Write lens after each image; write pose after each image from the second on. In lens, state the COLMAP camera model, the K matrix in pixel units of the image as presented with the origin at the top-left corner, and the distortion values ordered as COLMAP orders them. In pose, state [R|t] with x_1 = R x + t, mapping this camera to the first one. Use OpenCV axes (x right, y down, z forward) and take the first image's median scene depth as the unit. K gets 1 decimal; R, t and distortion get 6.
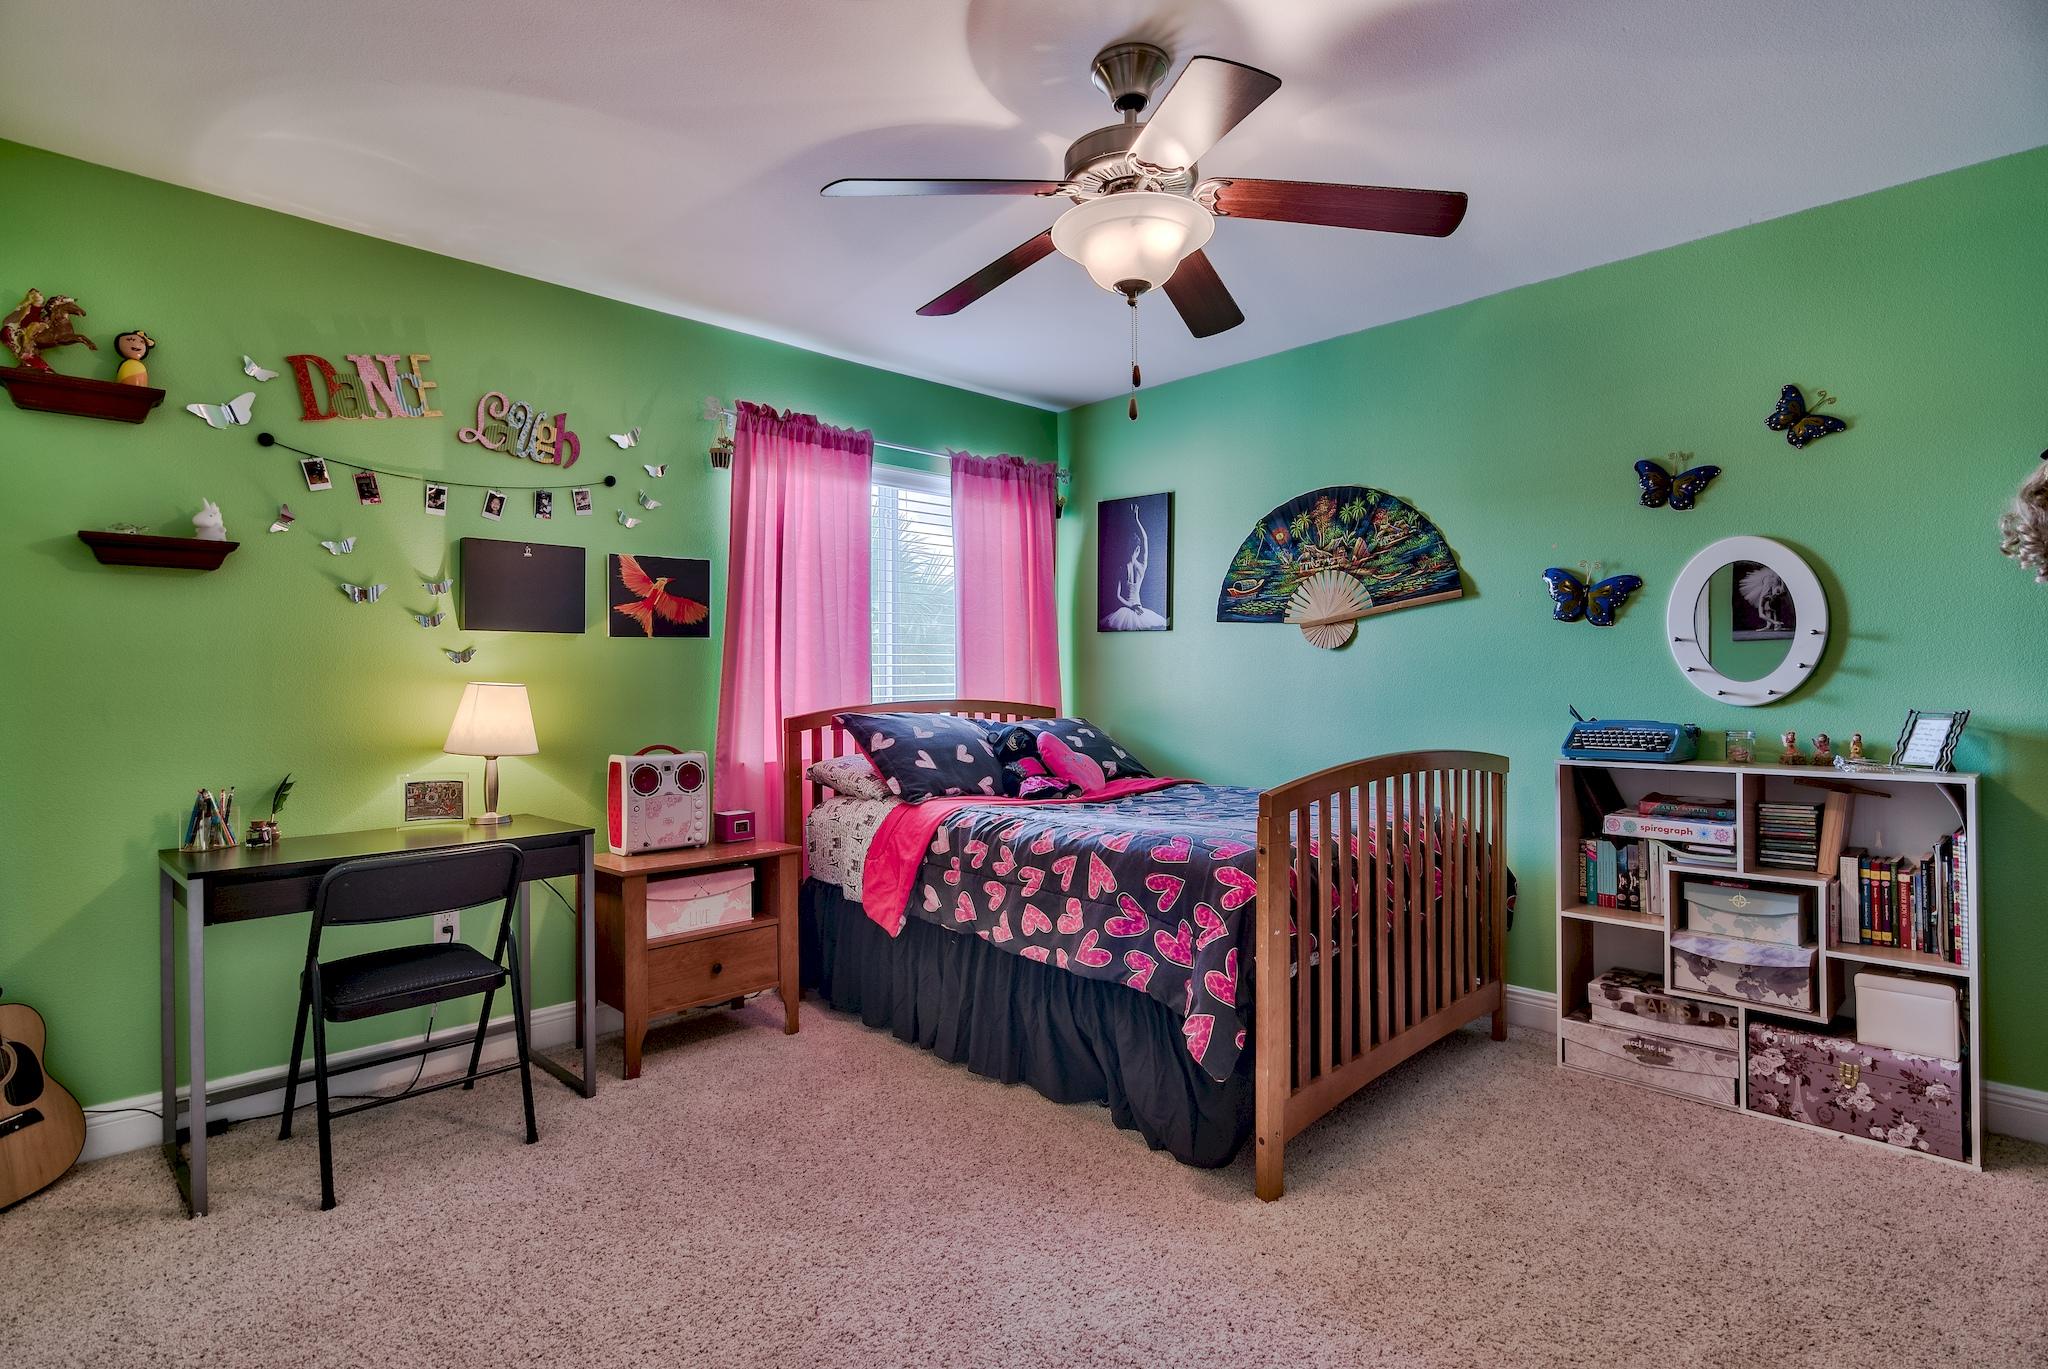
lens RADIAL K [[1002.9, 0, 1017.1], [0, 1002.9, 676.9], [0, 0, 1]] dist [-0.006172, 0.001203]
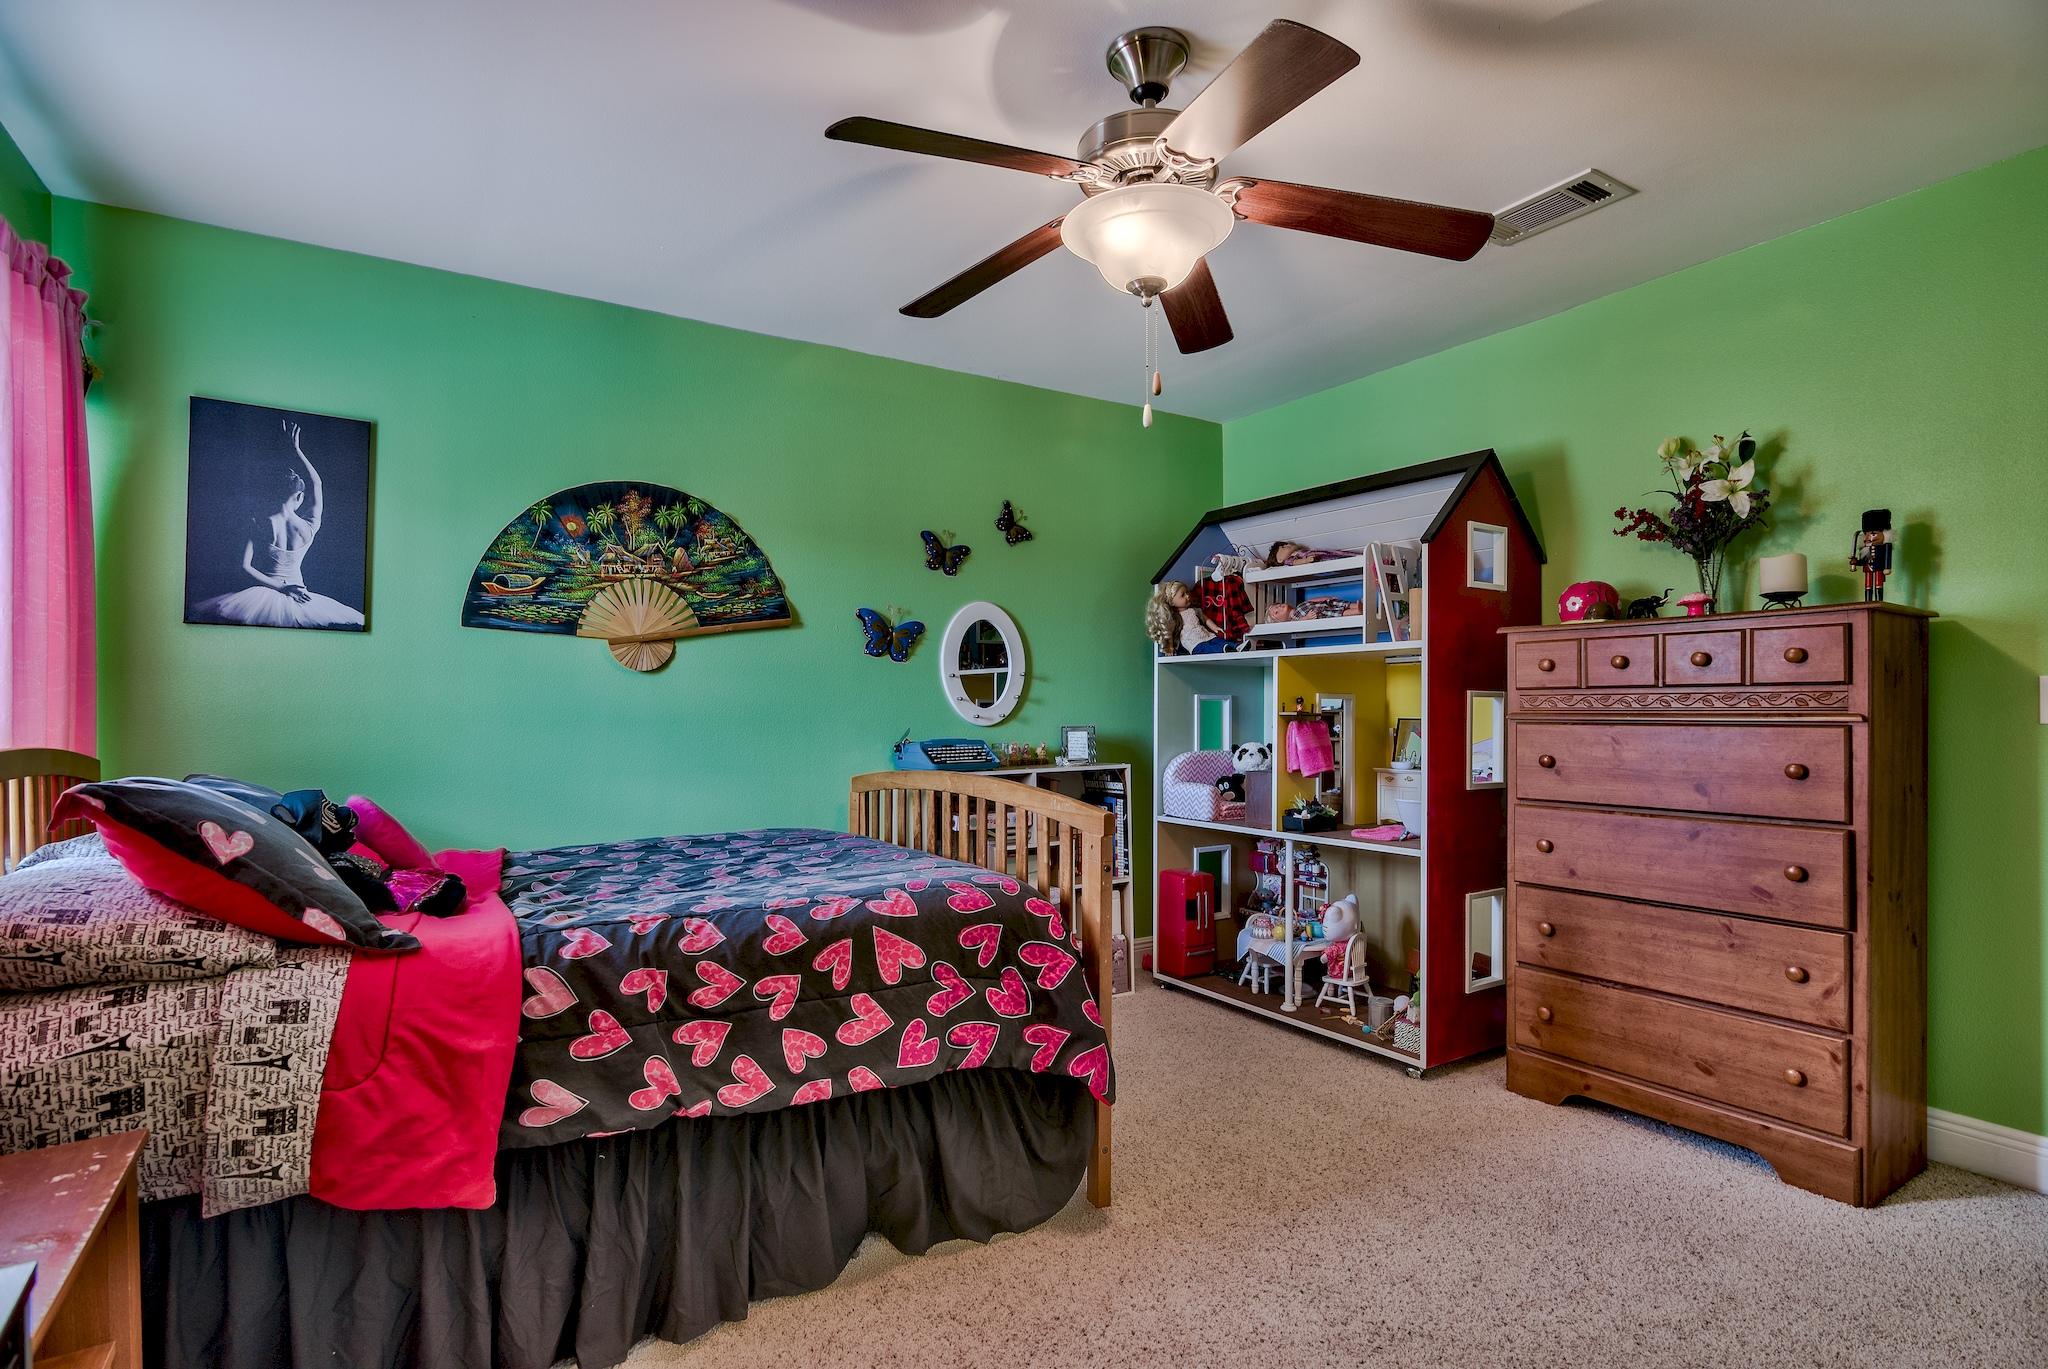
lens RADIAL K [[1002.9, 0, 1017.6], [0, 1002.9, 700.6], [0, 0, 1]] dist [-0.006172, 0.001203]
pose [[0.202167, 0.009333, 0.979306, -0.488541], [-0.000283, 0.999955, -0.009471, 0.005886], [-0.979351, 0.001637, 0.202161, 0.544145]]
